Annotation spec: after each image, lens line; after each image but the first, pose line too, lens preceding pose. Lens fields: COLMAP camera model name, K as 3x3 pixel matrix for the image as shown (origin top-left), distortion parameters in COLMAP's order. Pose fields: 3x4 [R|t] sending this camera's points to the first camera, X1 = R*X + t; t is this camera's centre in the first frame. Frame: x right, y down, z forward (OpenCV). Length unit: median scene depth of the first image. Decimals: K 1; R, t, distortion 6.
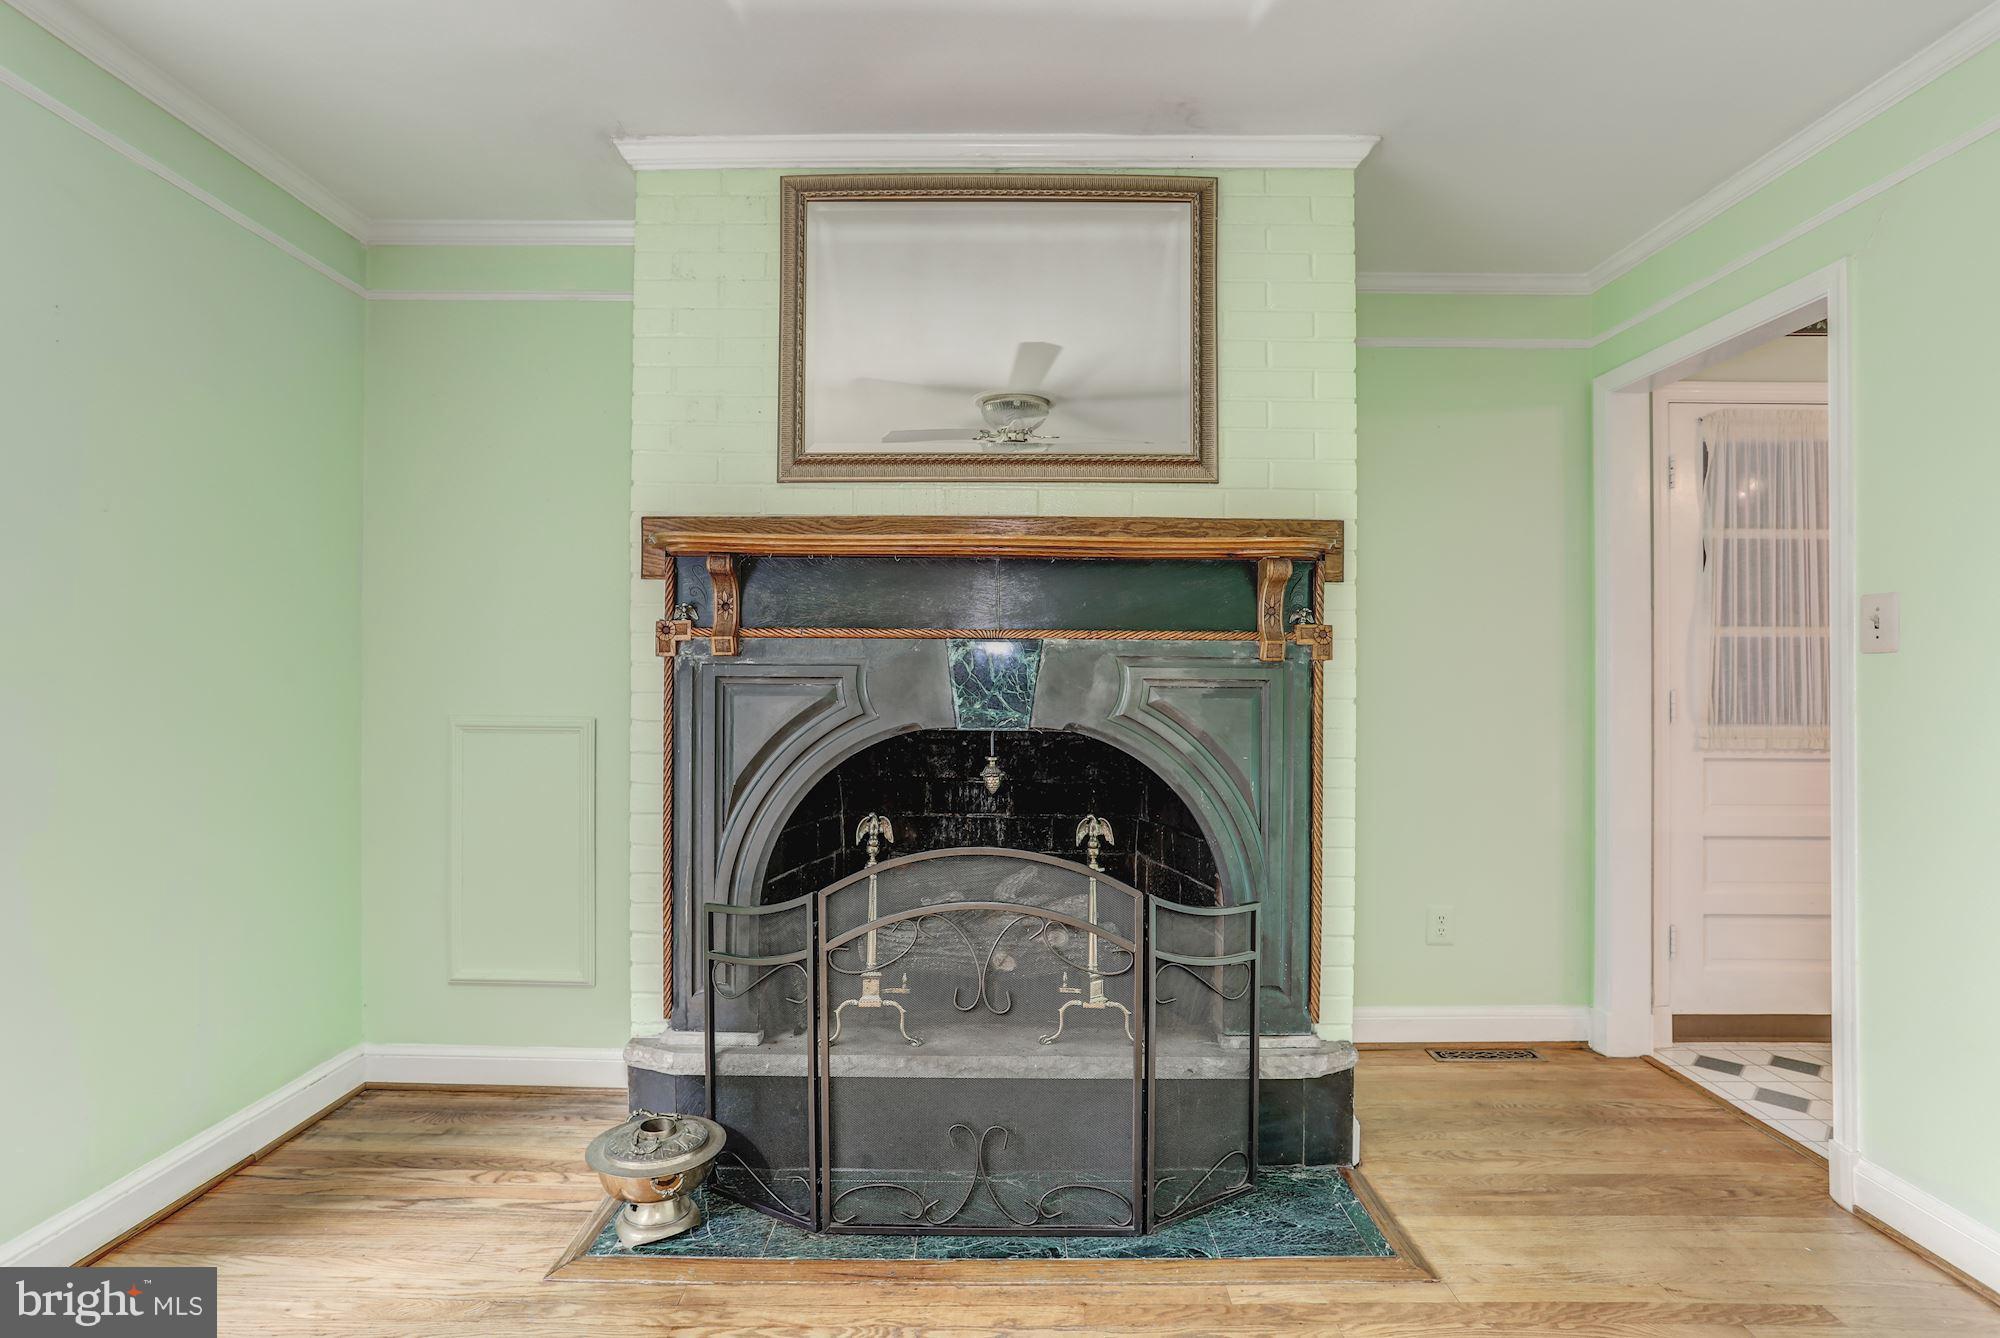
lens RADIAL K [[989.3, 0, 1012.2], [0, 989.3, 685.1], [0, 0, 1]] dist [-0.046552, 0.019198]
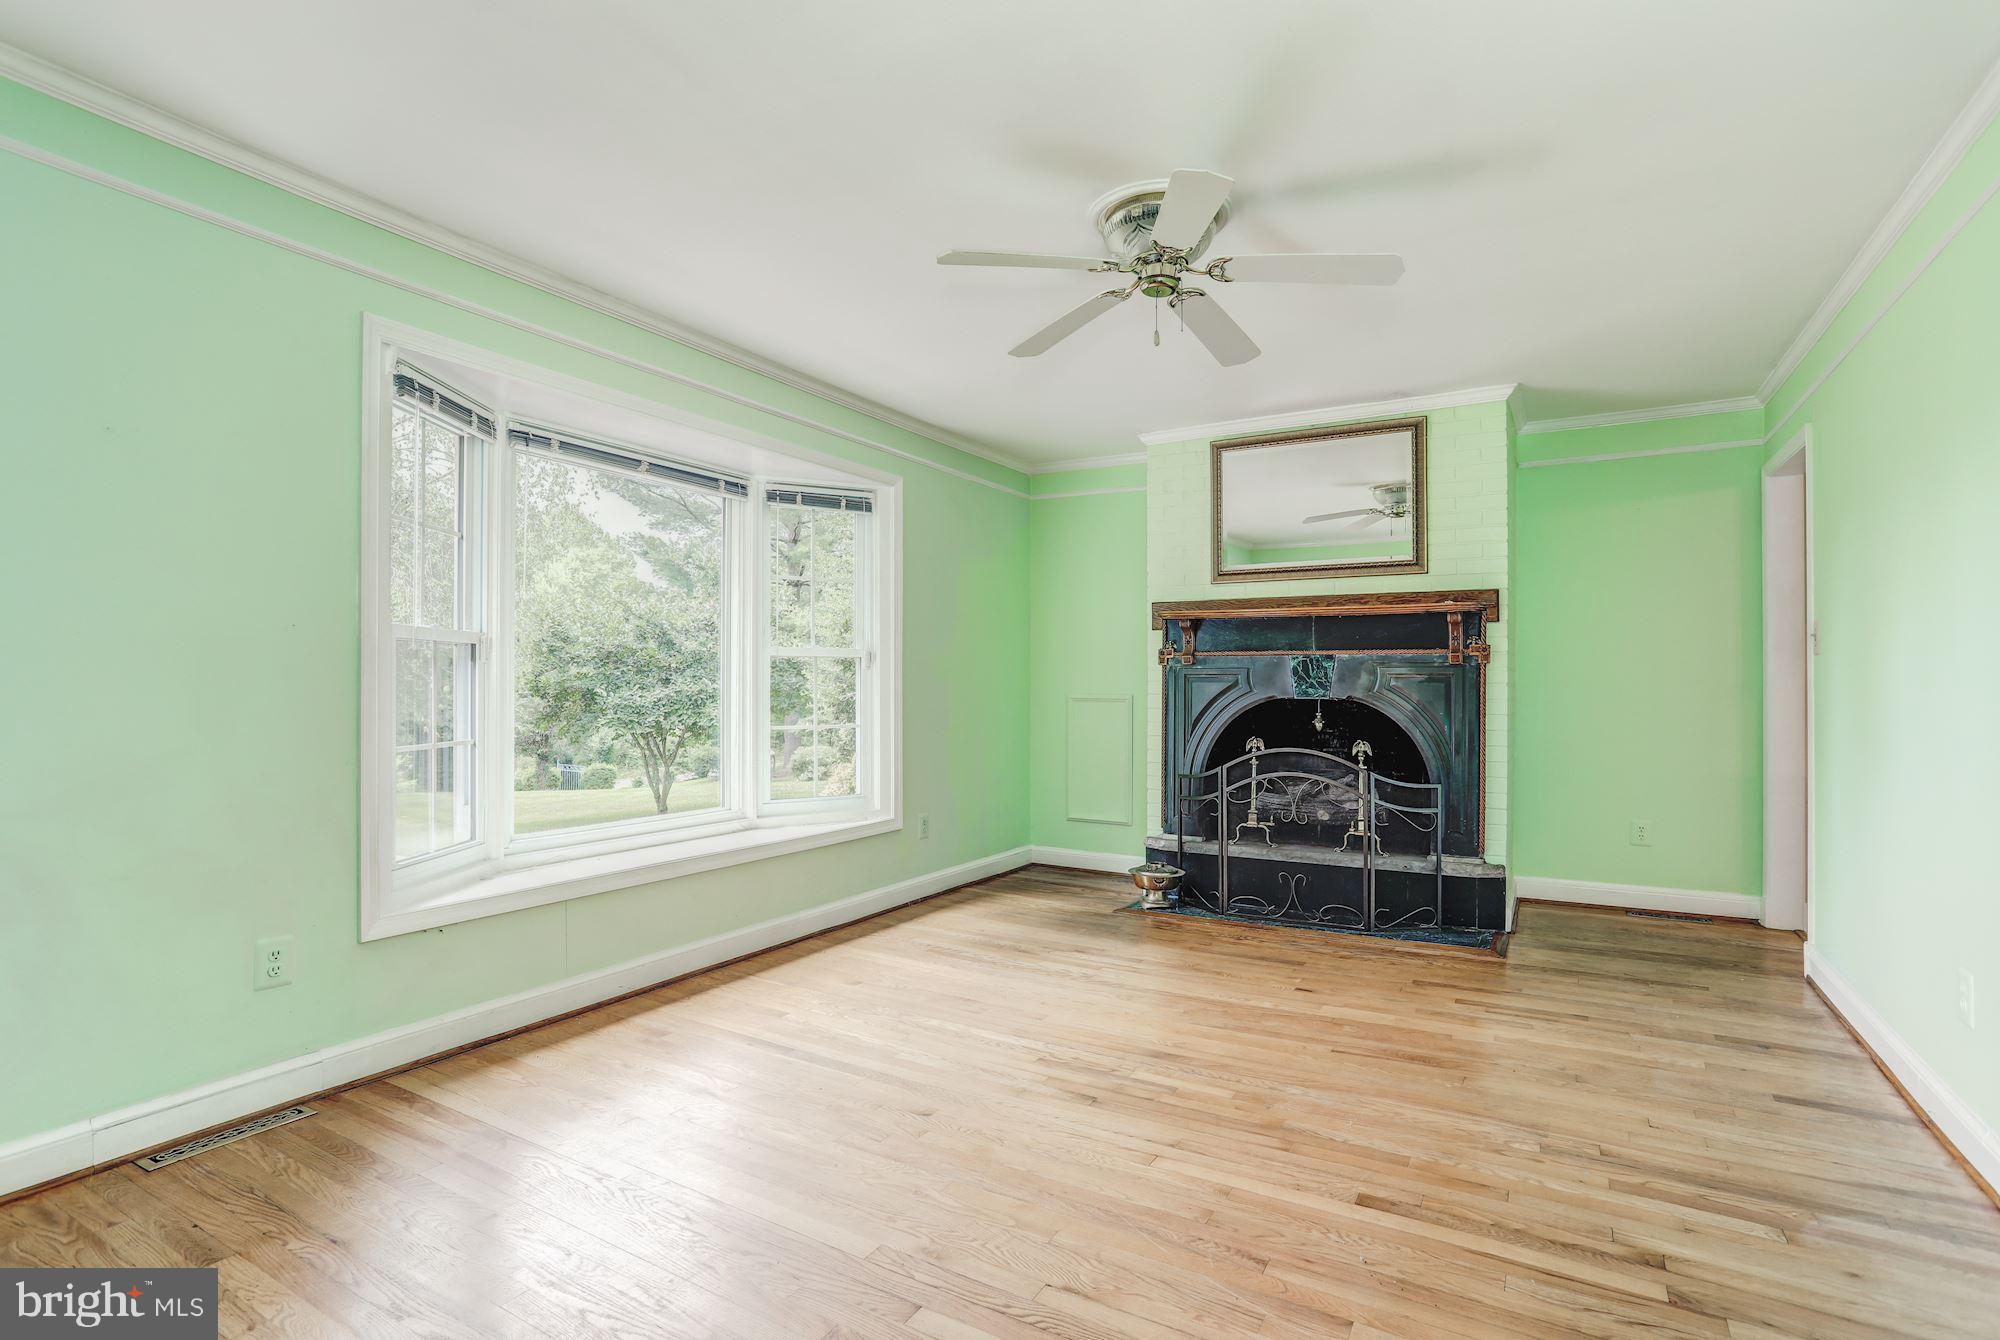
lens RADIAL K [[989.3, 0, 991.8], [0, 989.3, 685.4], [0, 0, 1]] dist [-0.046552, 0.019198]
pose [[0.860207, -0.002449, -0.509940, 0.459051], [0.002256, 0.999997, -0.000998, 0.017826], [0.509940, -0.000292, 0.860210, -1.128616]]
